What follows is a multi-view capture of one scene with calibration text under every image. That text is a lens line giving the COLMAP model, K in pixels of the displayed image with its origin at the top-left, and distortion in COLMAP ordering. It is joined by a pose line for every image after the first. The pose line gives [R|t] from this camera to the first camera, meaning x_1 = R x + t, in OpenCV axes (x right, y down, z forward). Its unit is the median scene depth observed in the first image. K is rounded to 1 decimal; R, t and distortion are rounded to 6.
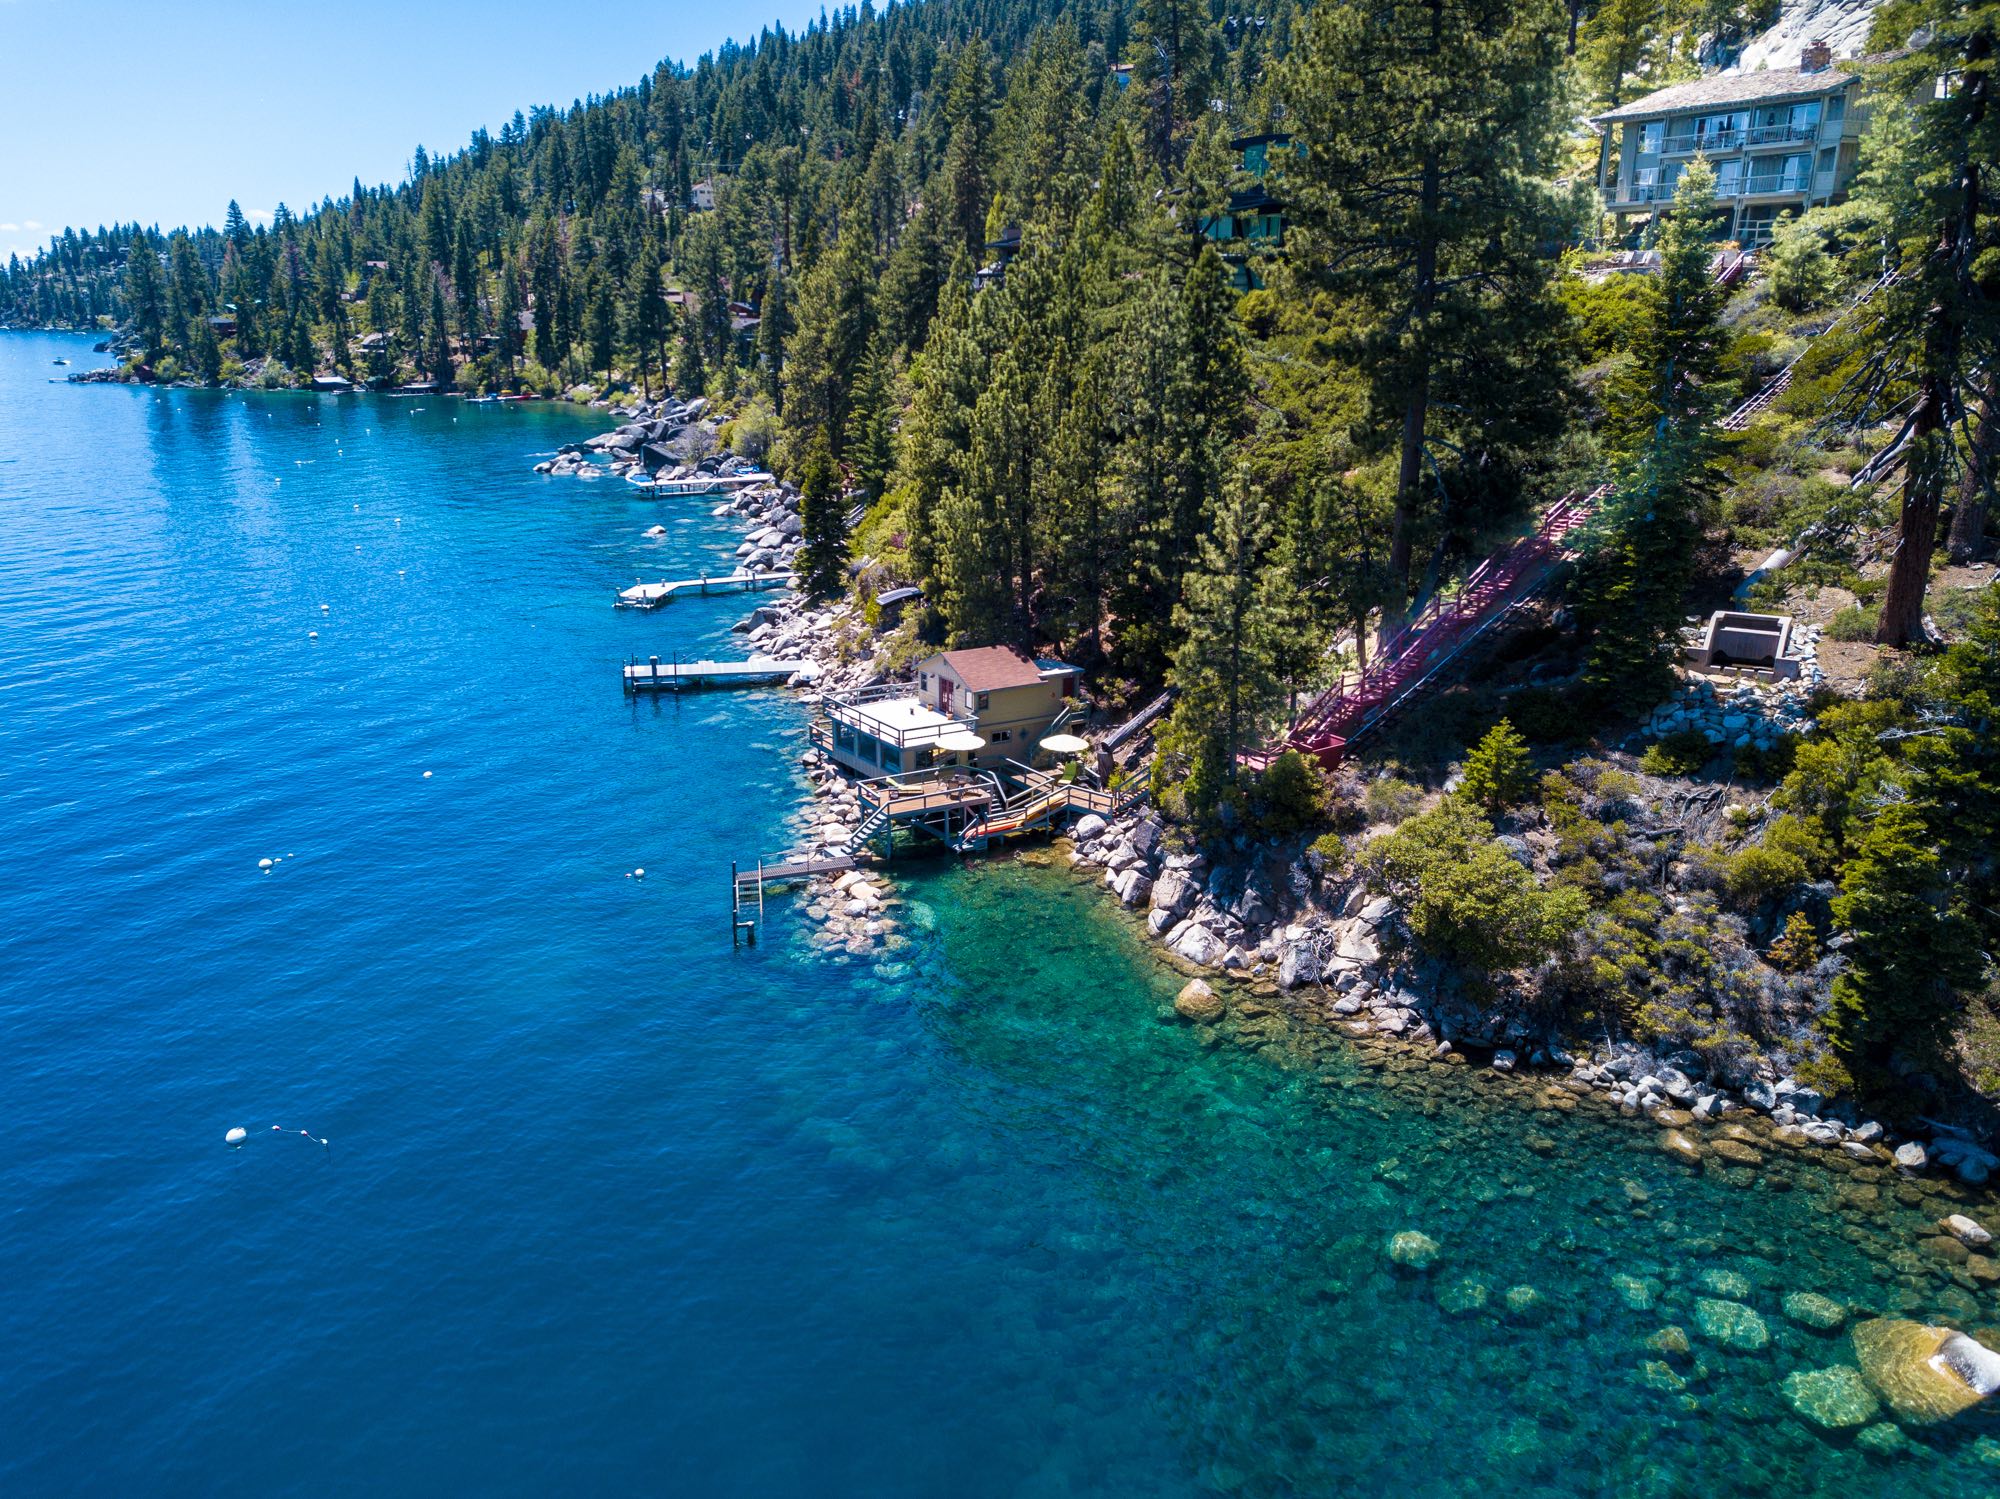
lens RADIAL K [[1513.0, 0, 1005.0], [0, 1513.0, 746.3], [0, 0, 1]] dist [0.012510, -0.002344]
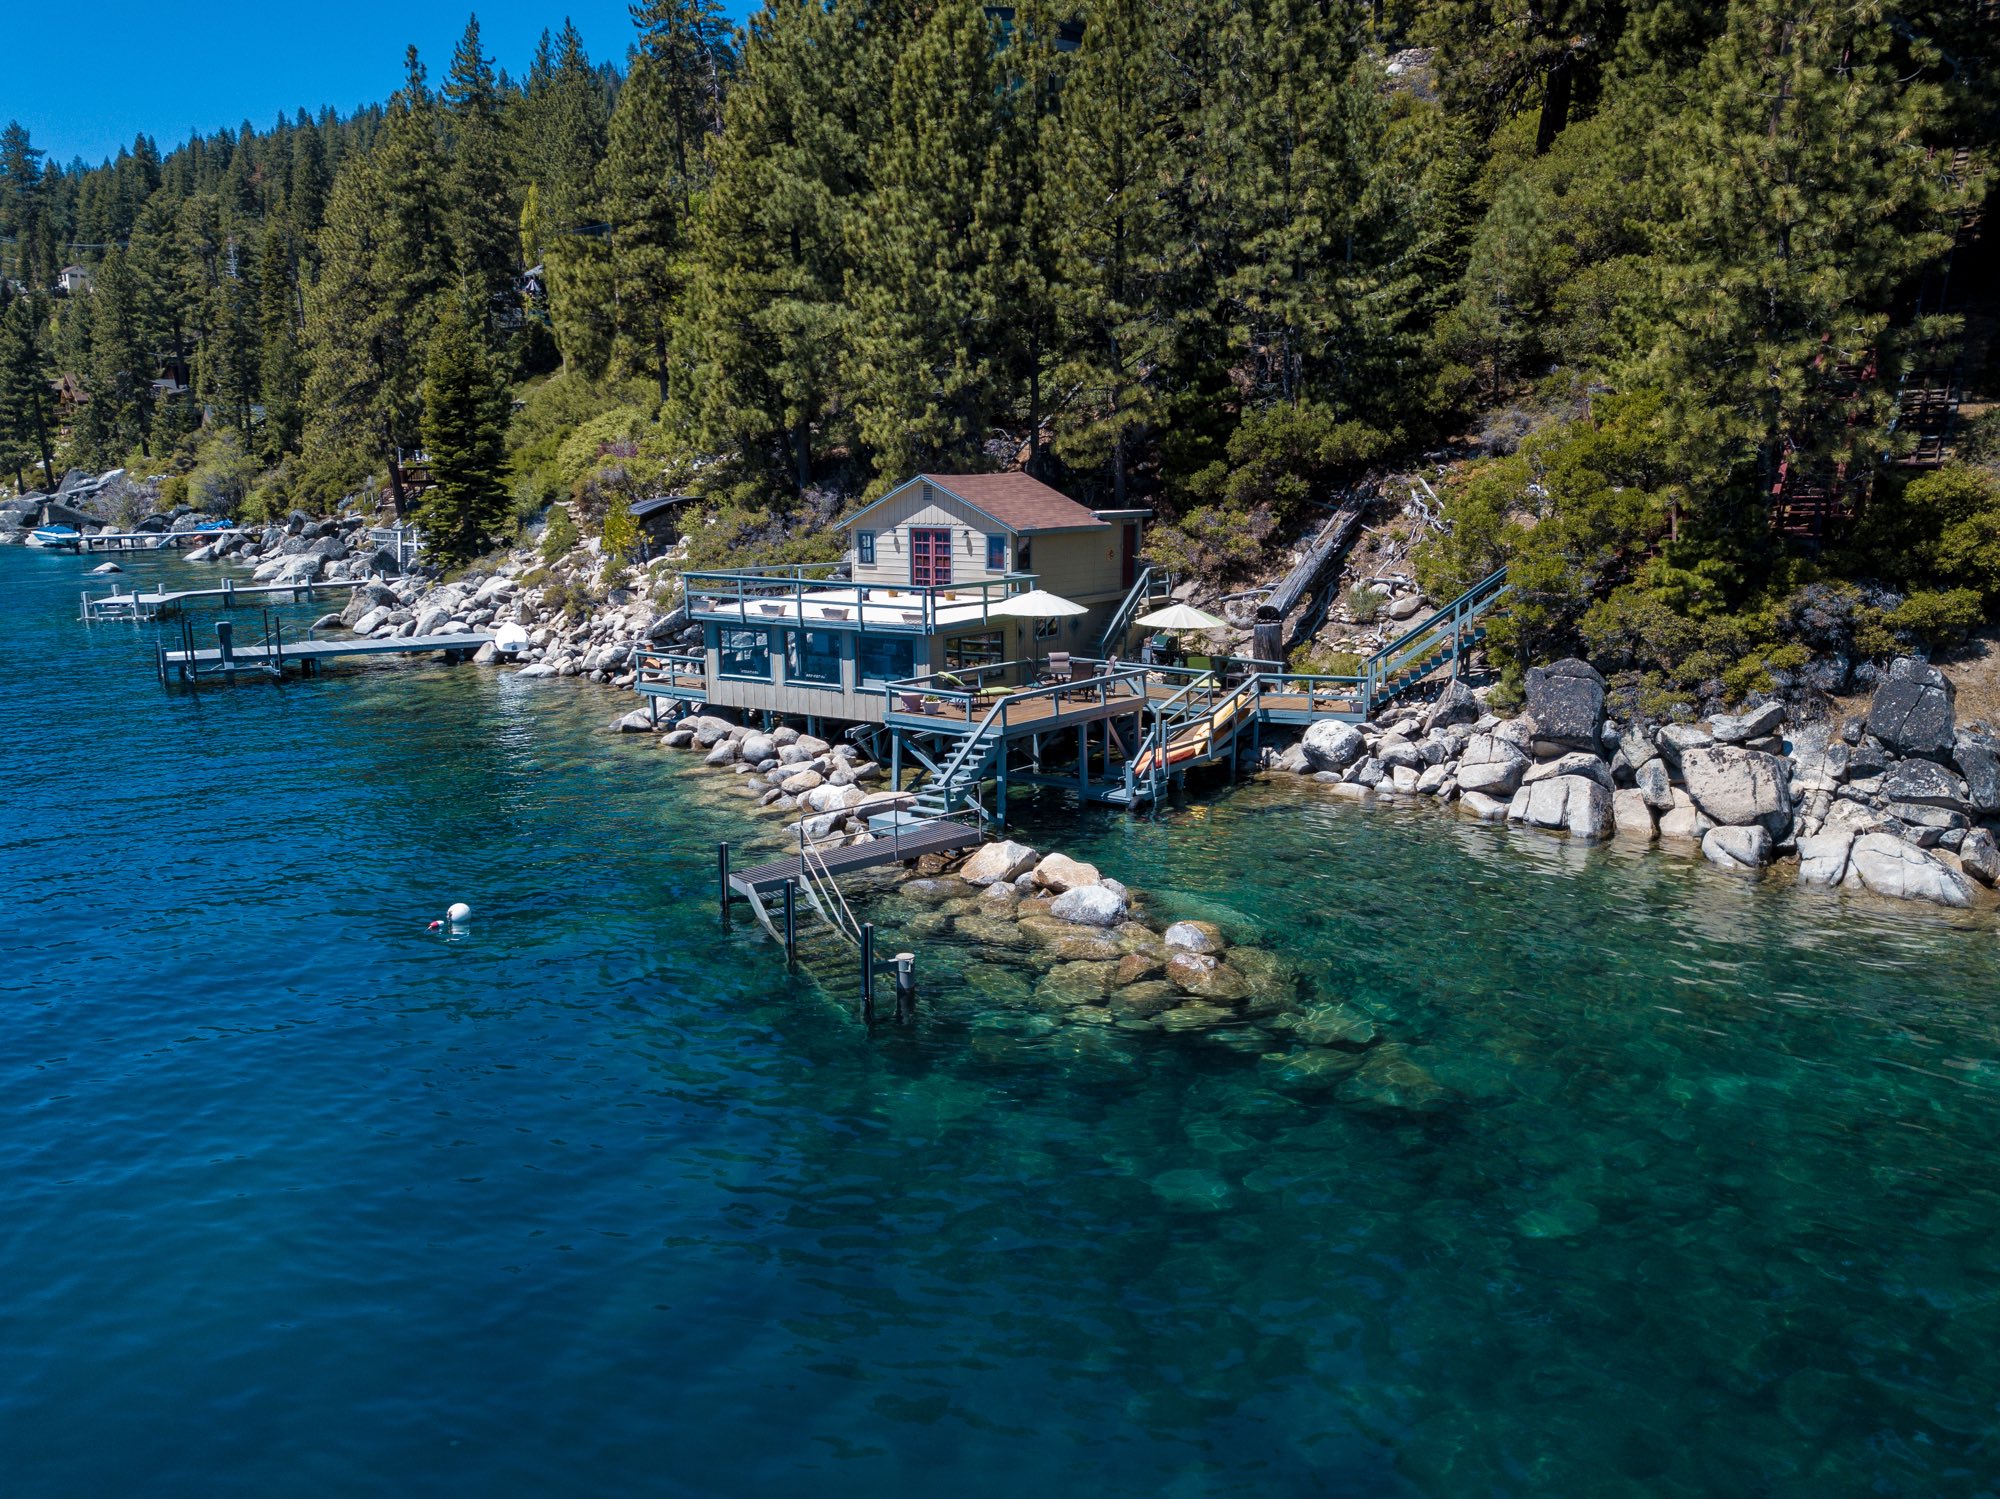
lens RADIAL K [[1513.0, 0, 993.7], [0, 1513.0, 758.3], [0, 0, 1]] dist [0.012510, -0.002344]
pose [[0.940163, -0.081910, 0.330732, -0.170888], [0.106792, 0.992603, -0.057744, 0.058600], [-0.323556, 0.089608, 0.941956, 0.423279]]
